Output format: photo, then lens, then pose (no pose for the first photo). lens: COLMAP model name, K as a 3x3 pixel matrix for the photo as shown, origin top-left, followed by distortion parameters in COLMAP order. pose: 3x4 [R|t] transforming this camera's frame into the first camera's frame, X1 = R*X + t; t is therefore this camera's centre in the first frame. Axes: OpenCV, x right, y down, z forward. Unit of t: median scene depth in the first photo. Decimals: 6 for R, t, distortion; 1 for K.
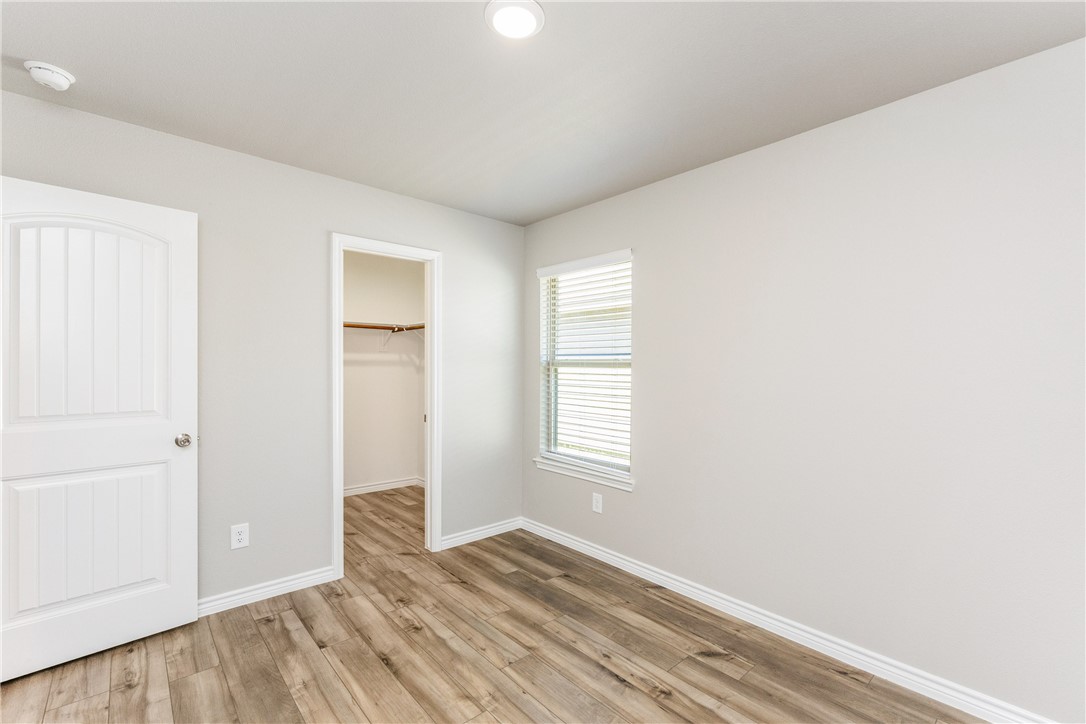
lens RADIAL K [[474.9, 0, 548.3], [0, 474.9, 361.1], [0, 0, 1]] dist [0.000267, -0.000940]
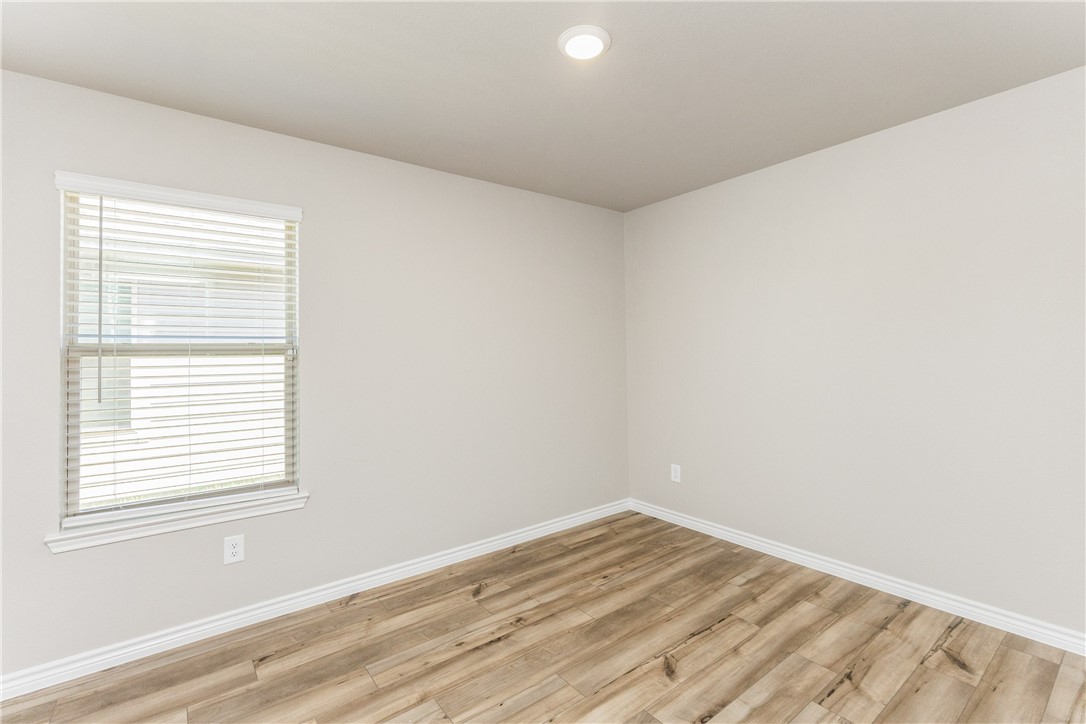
lens RADIAL K [[474.9, 0, 554.1], [0, 474.9, 354.3], [0, 0, 1]] dist [0.000267, -0.000940]
pose [[0.070274, -0.015027, 0.997415, -0.754984], [-0.000301, 0.999886, 0.015085, 0.001247], [-0.997528, -0.001360, 0.070262, 0.658484]]
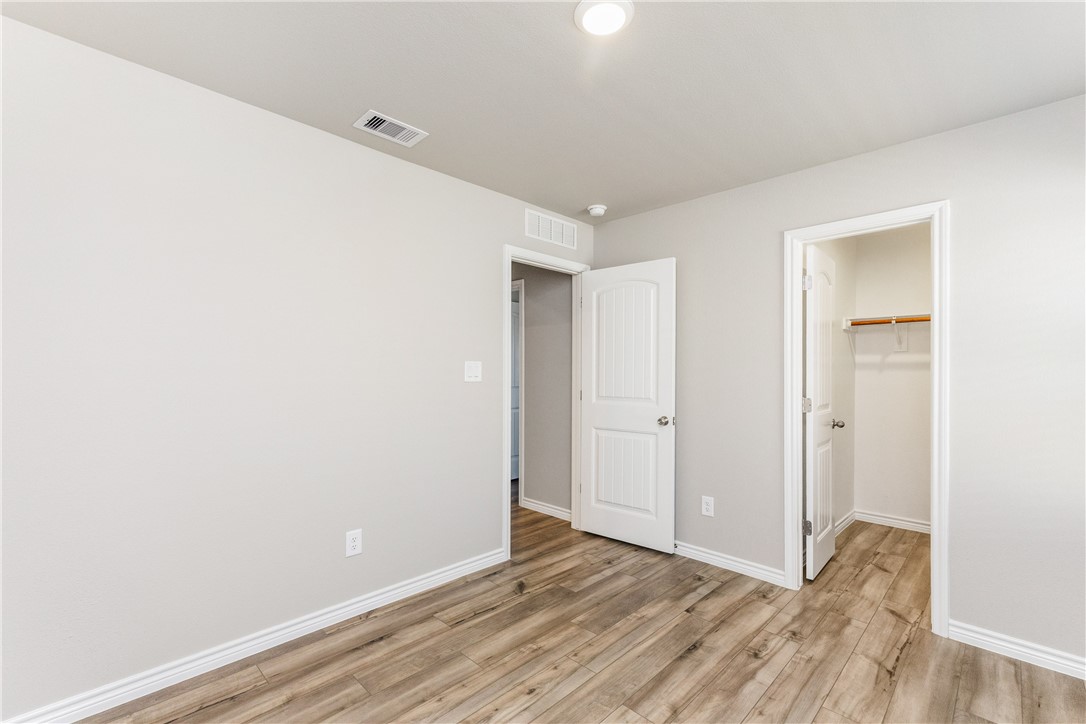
lens RADIAL K [[474.9, 0, 537.2], [0, 474.9, 371.8], [0, 0, 1]] dist [0.000267, -0.000940]
pose [[0.053073, -0.005760, -0.998574, 0.596376], [0.003858, 0.999977, -0.005563, 0.025566], [0.998583, -0.003558, 0.053094, 0.526368]]
